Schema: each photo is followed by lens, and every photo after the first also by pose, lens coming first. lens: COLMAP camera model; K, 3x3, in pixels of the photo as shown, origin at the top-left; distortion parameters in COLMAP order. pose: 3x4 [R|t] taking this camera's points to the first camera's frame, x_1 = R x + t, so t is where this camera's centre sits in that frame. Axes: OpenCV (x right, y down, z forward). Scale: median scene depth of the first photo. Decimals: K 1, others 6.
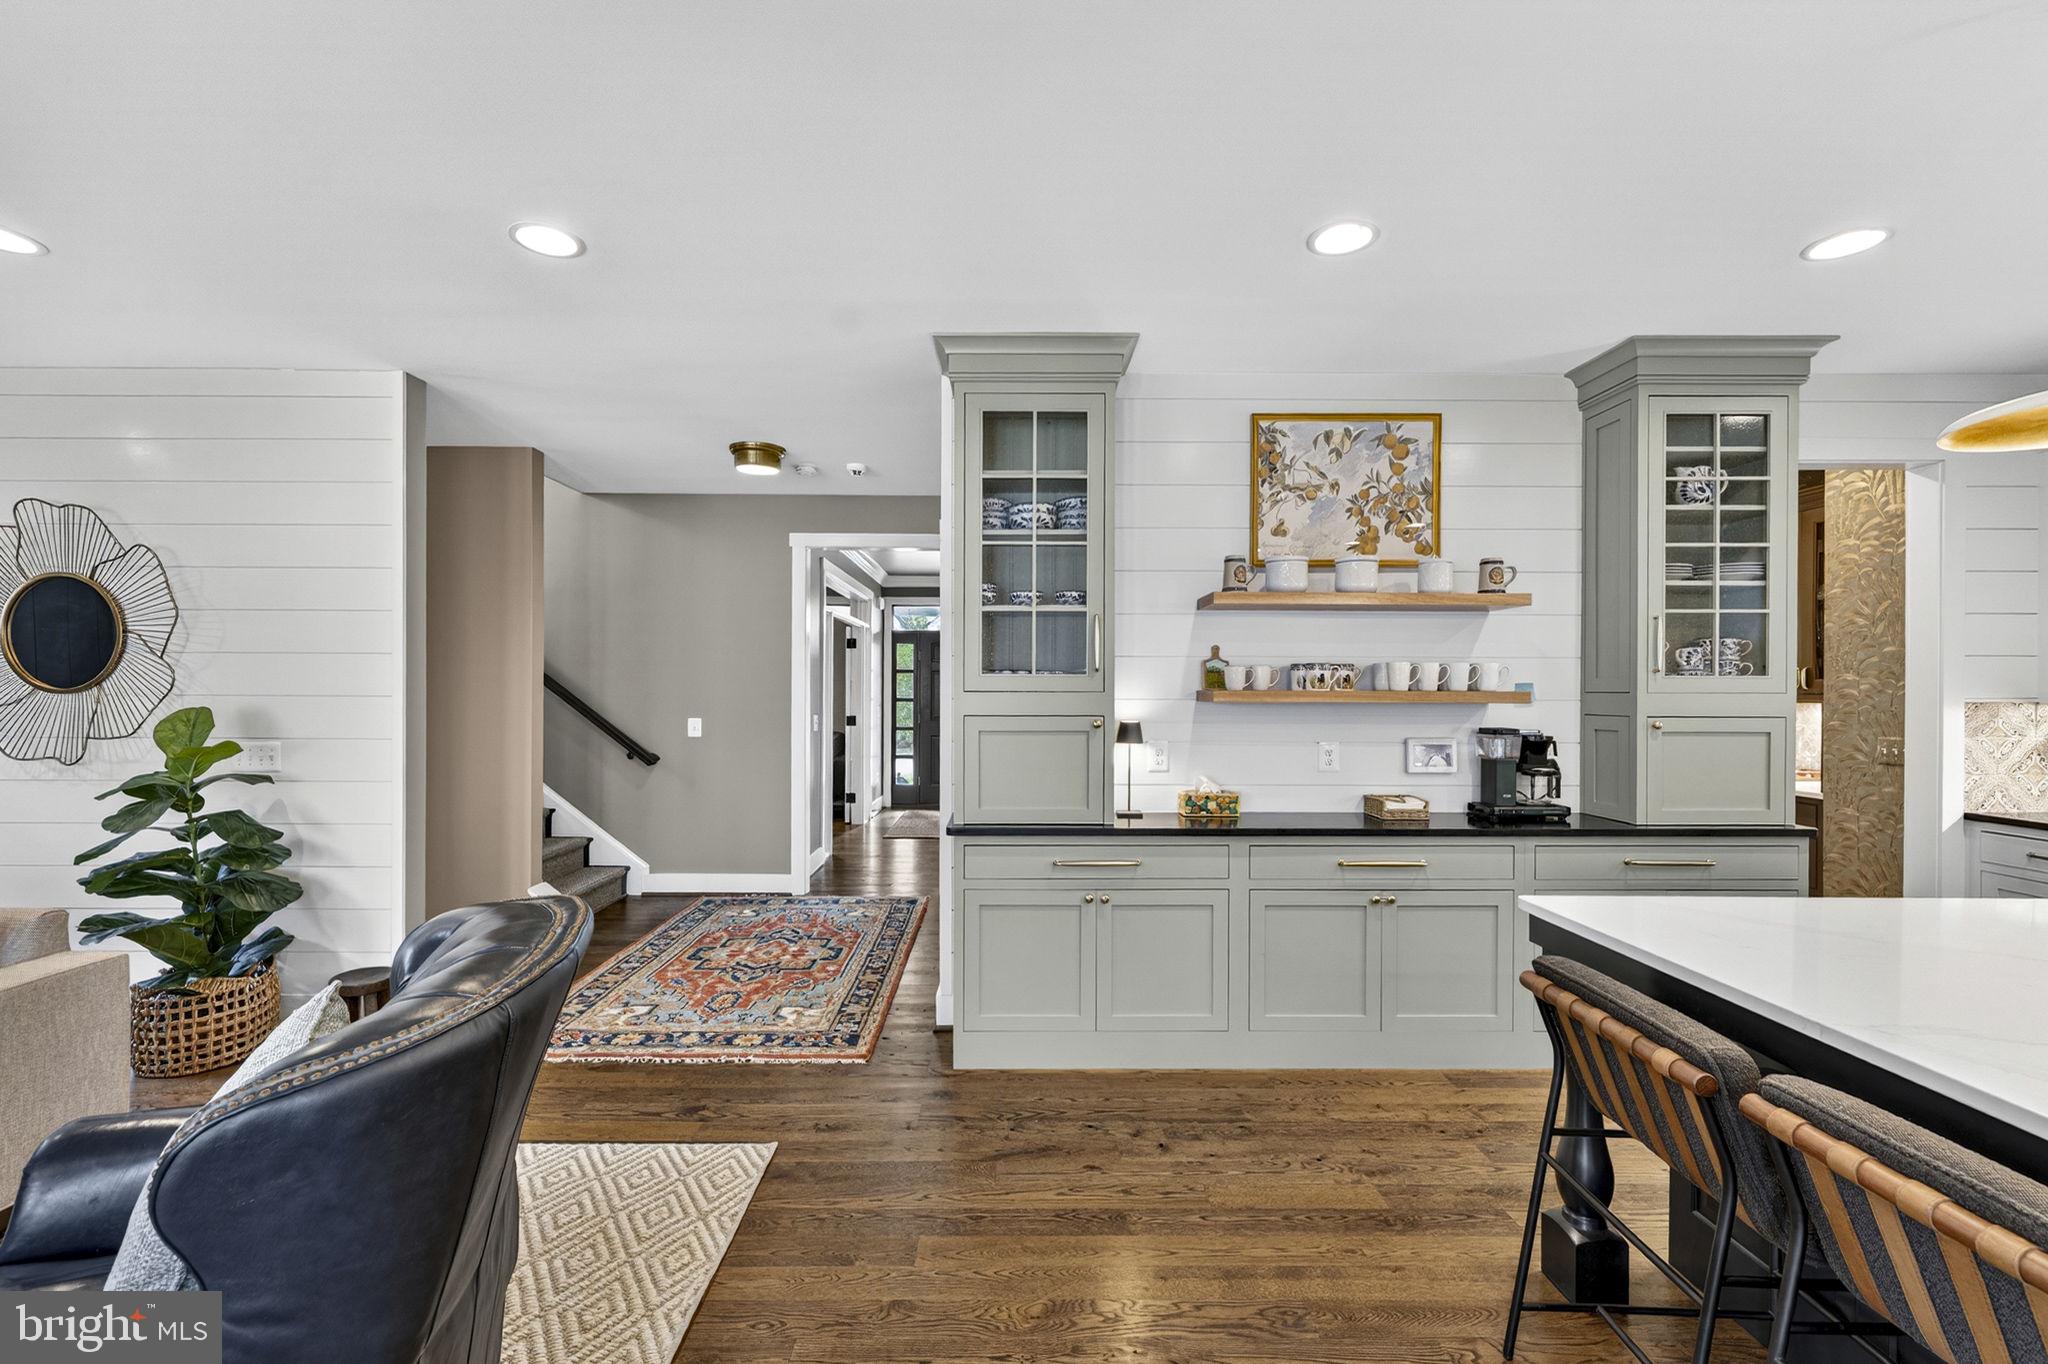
lens RADIAL K [[831.1, 0, 987.5], [0, 831.1, 698.5], [0, 0, 1]] dist [0.001430, 0.000526]
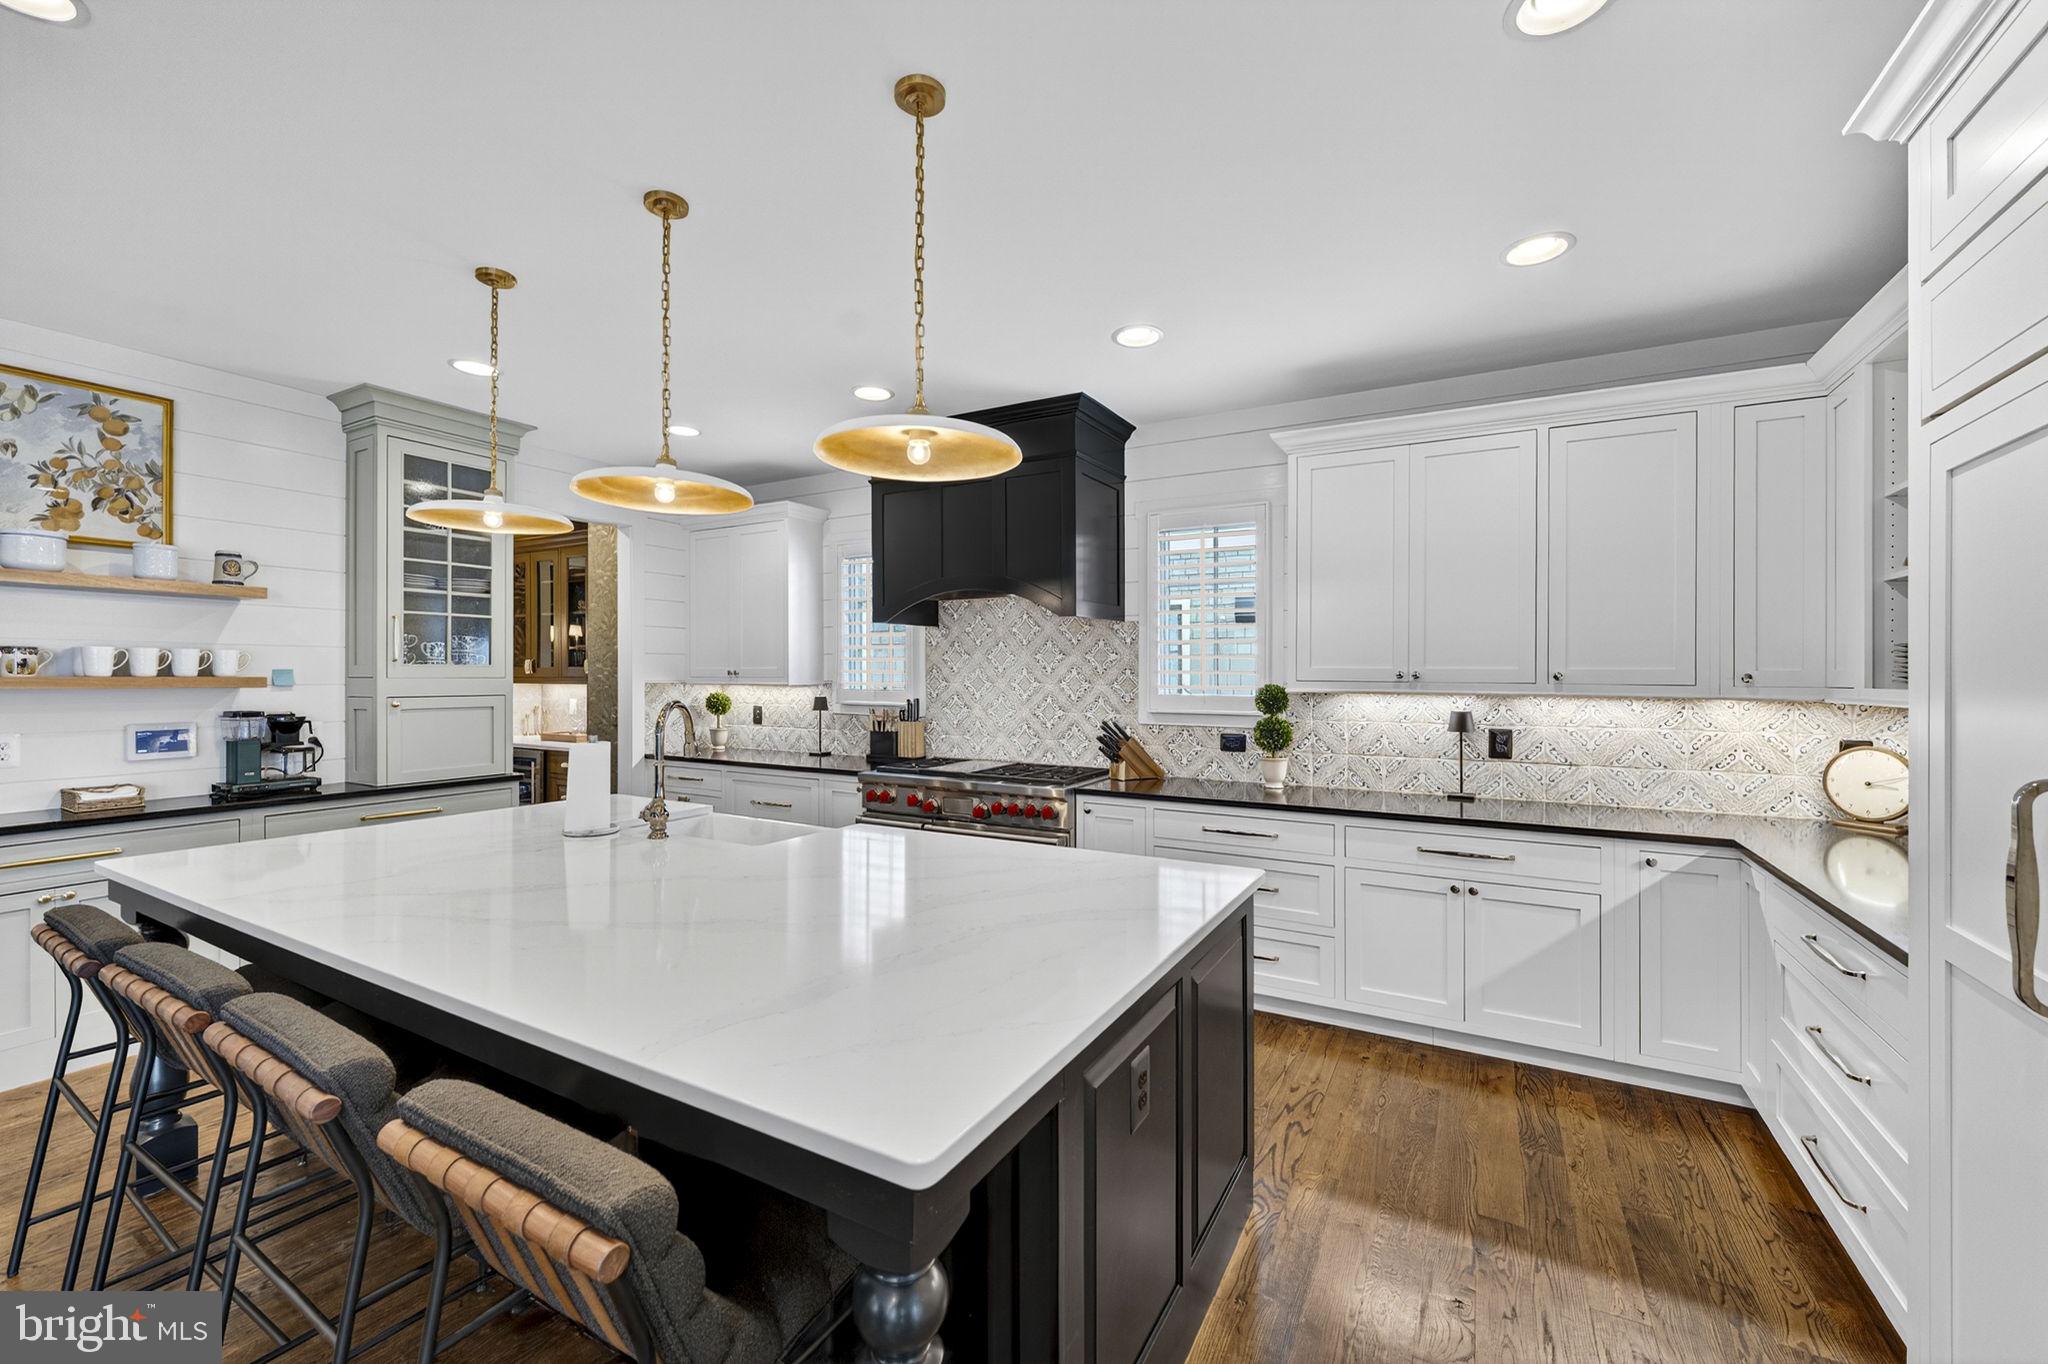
lens RADIAL K [[831.1, 0, 1021.9], [0, 831.1, 676.8], [0, 0, 1]] dist [0.001430, 0.000526]
pose [[0.477941, -0.001468, 0.878391, 0.153761], [0.009440, 0.999949, -0.003466, 0.004700], [-0.878341, 0.009949, 0.477931, -0.384123]]
